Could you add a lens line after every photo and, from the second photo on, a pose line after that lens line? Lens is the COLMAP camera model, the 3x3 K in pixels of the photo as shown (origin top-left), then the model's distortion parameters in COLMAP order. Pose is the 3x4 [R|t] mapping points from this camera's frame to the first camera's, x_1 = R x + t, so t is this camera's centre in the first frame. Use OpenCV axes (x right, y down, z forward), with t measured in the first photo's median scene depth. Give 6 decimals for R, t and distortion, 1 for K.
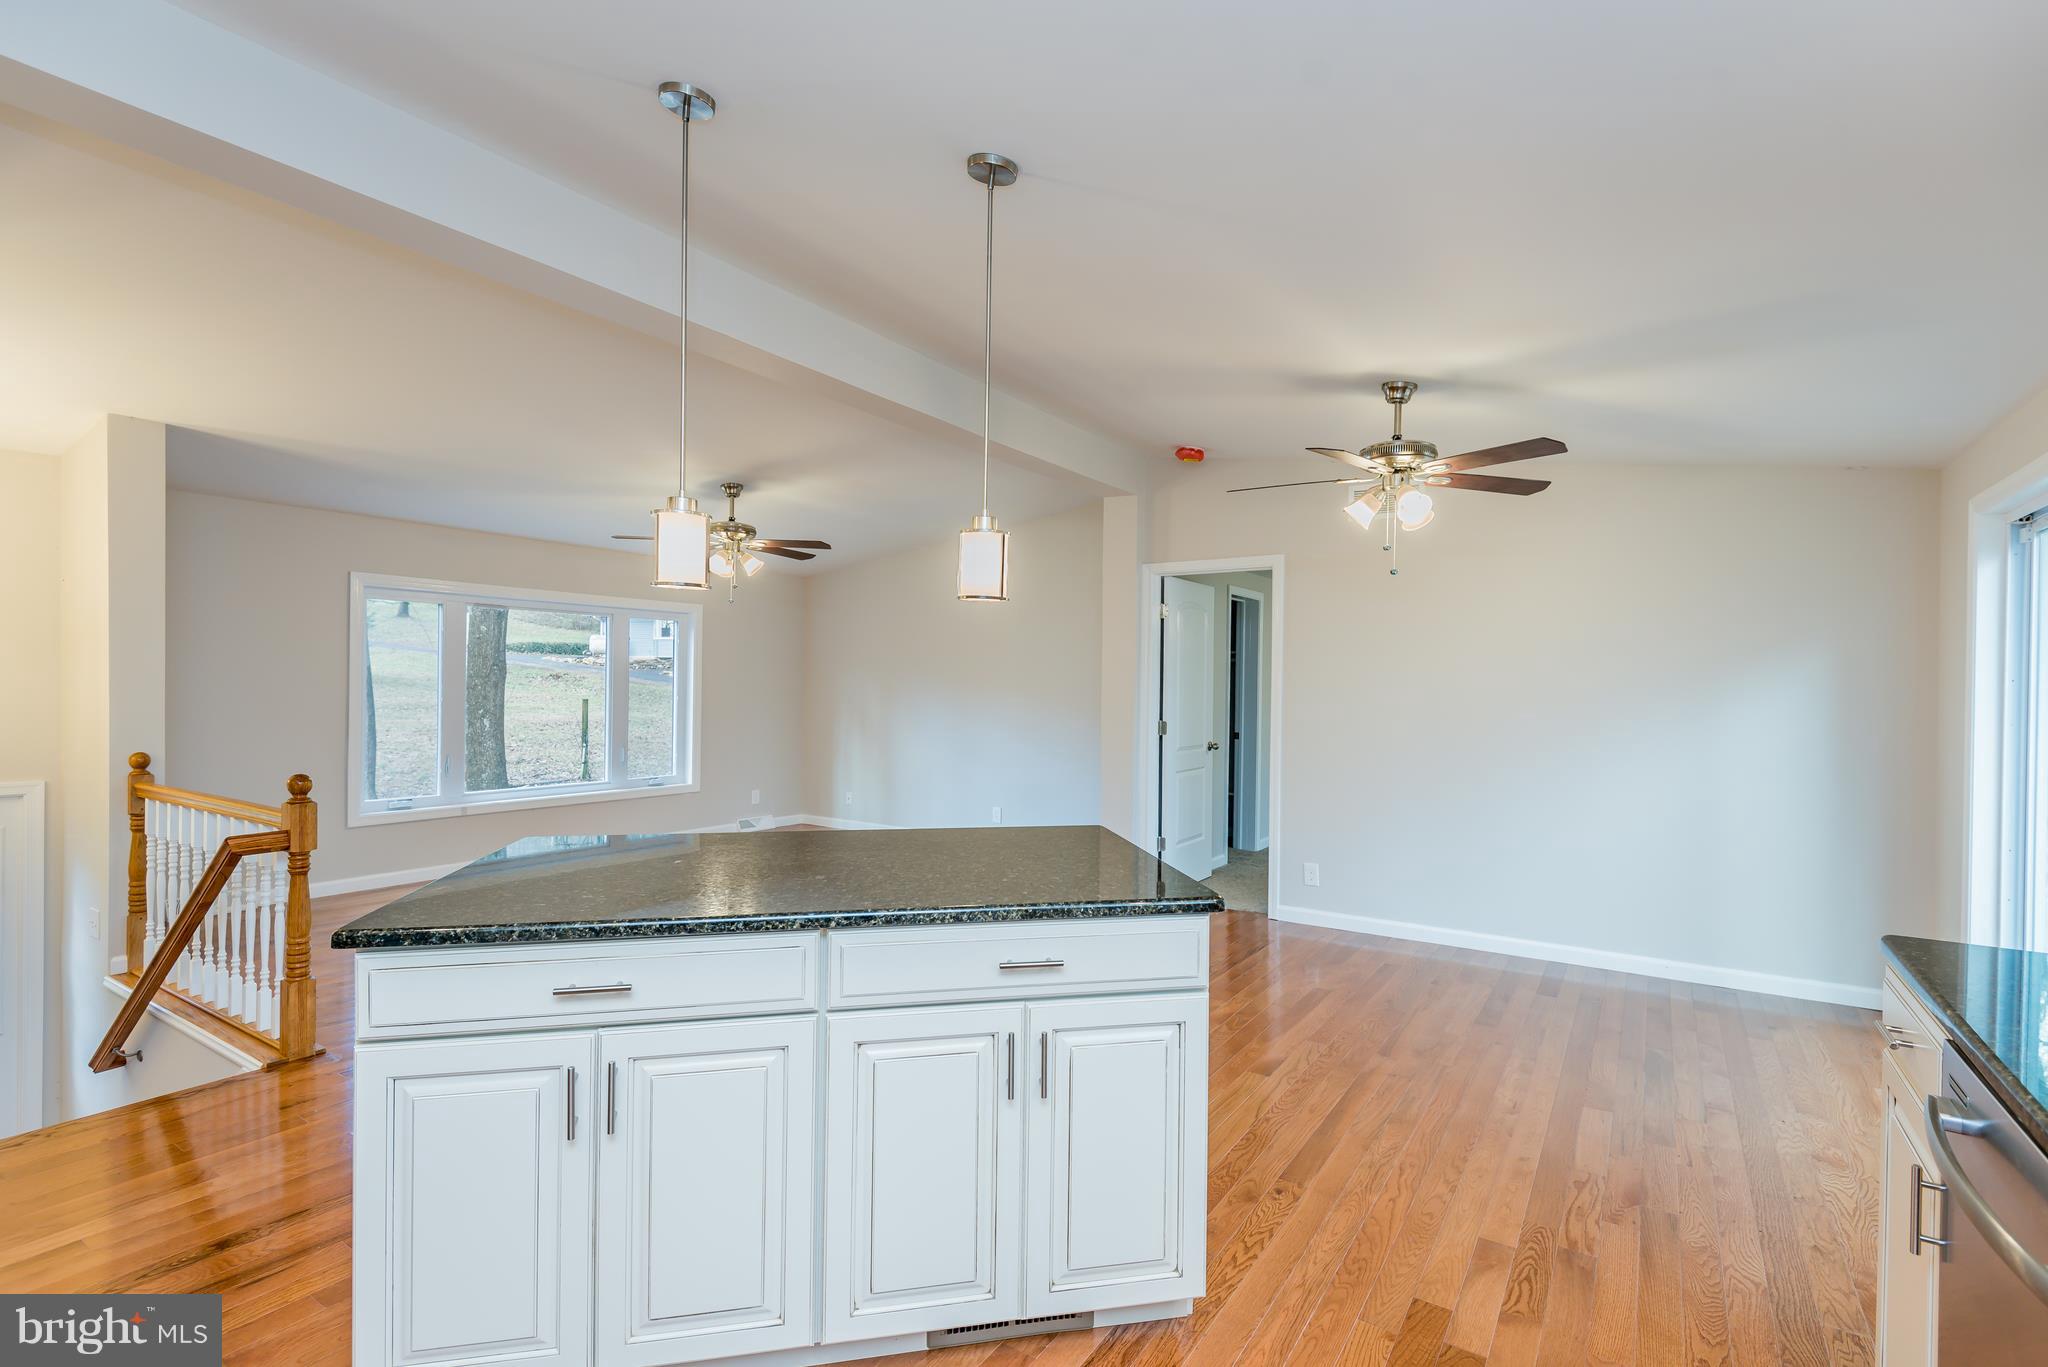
lens RADIAL K [[948.7, 0, 1031.3], [0, 948.7, 672.2], [0, 0, 1]] dist [0.000807, -0.000311]
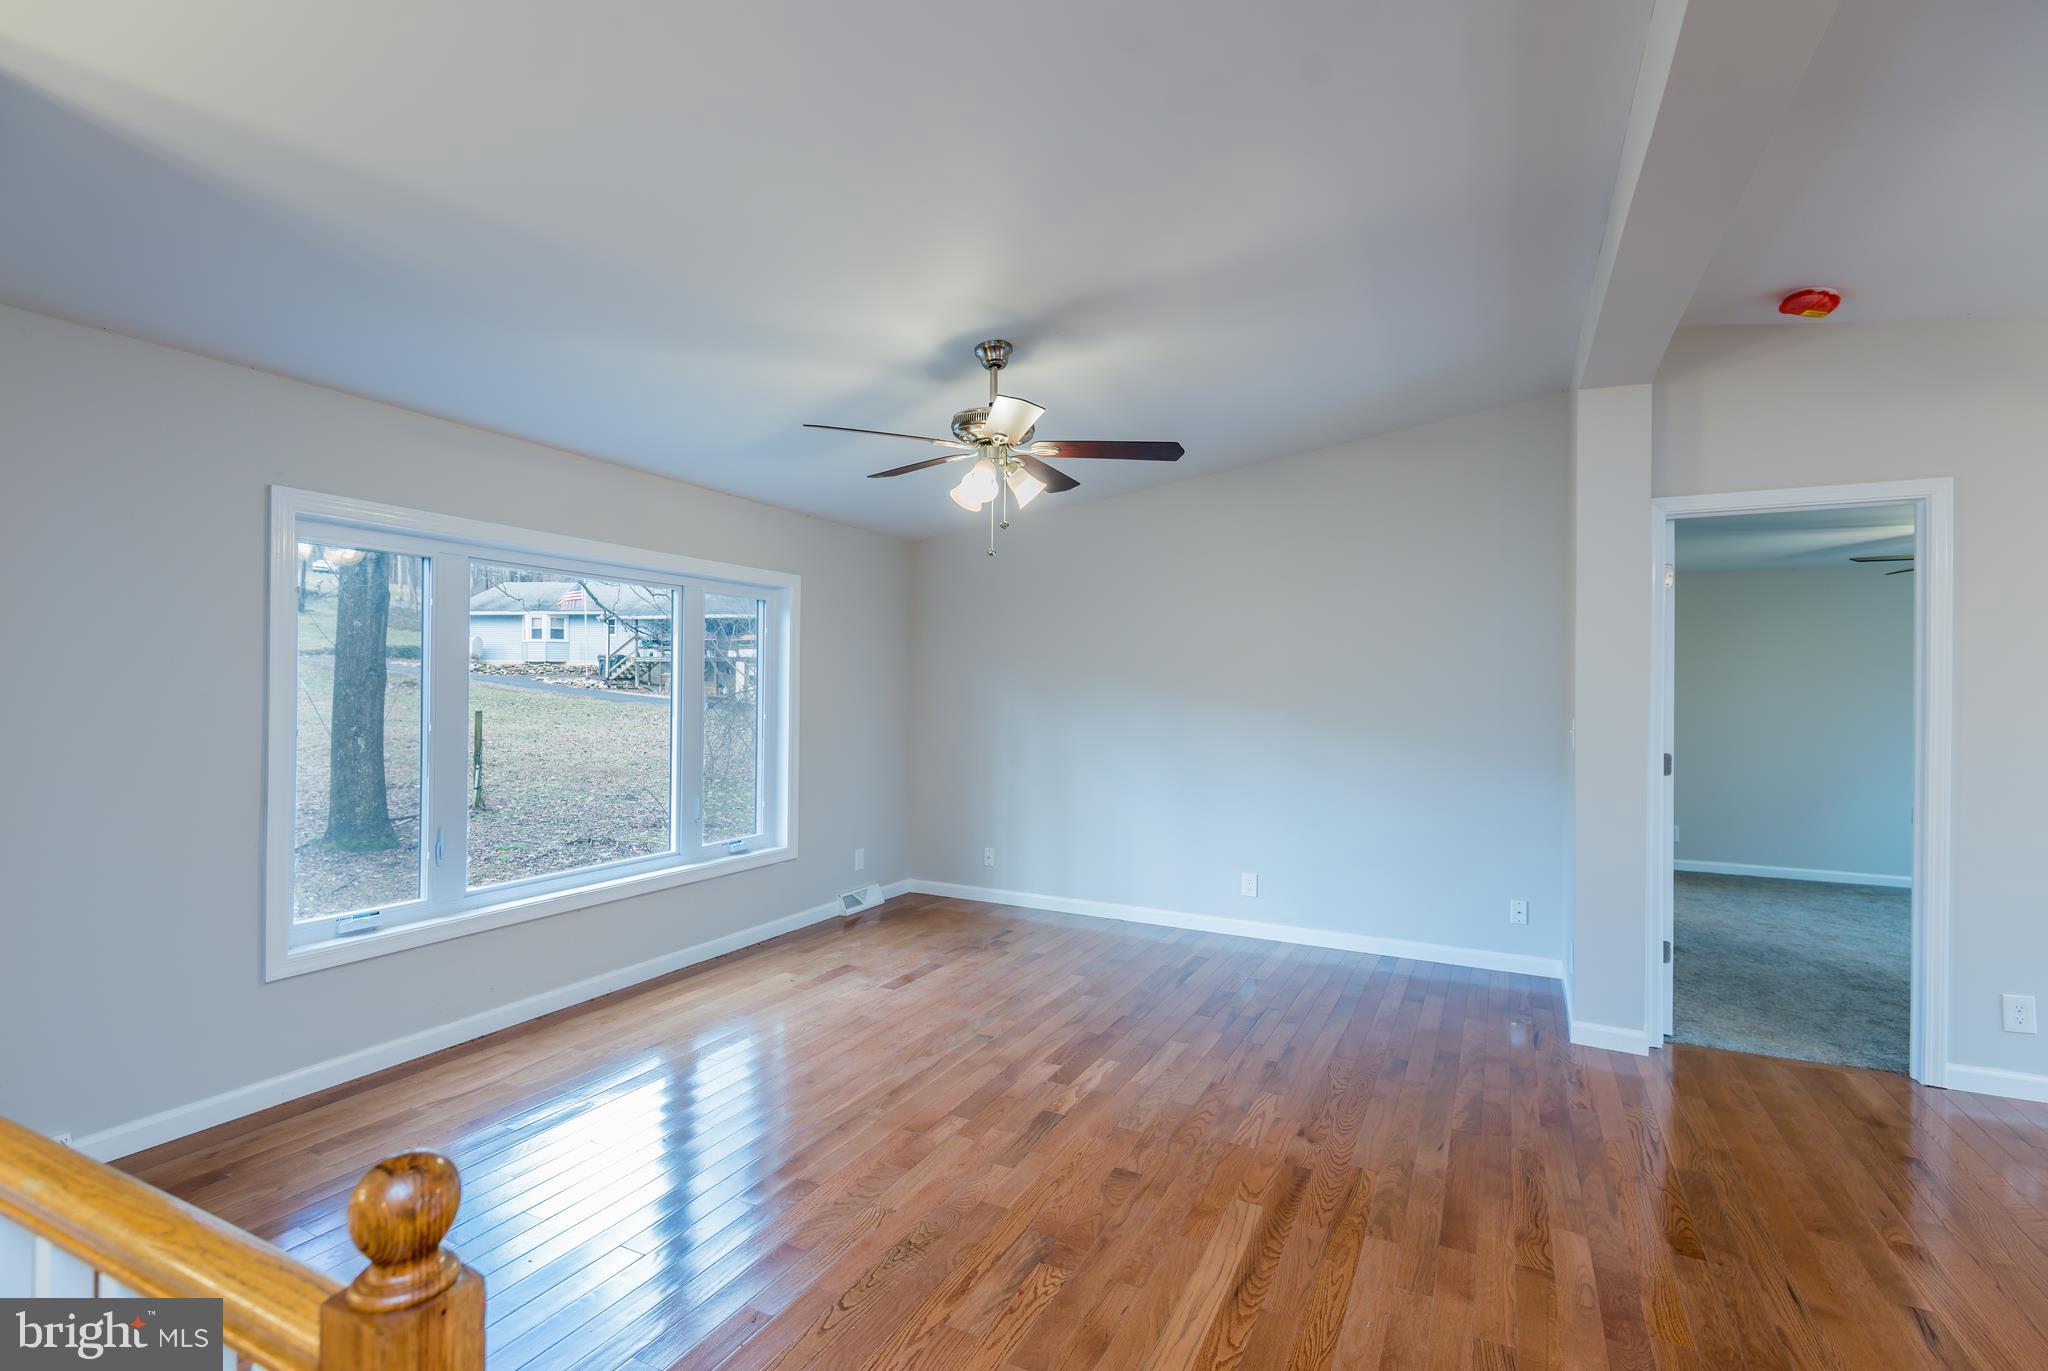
lens RADIAL K [[966.8, 0, 1017.7], [0, 966.8, 666.4], [0, 0, 1]] dist [0.009137, -0.000319]
pose [[0.994273, -0.004192, 0.106788, -0.246856], [0.005197, 0.999945, -0.009140, -0.000538], [-0.106744, 0.009643, 0.994240, 0.287814]]
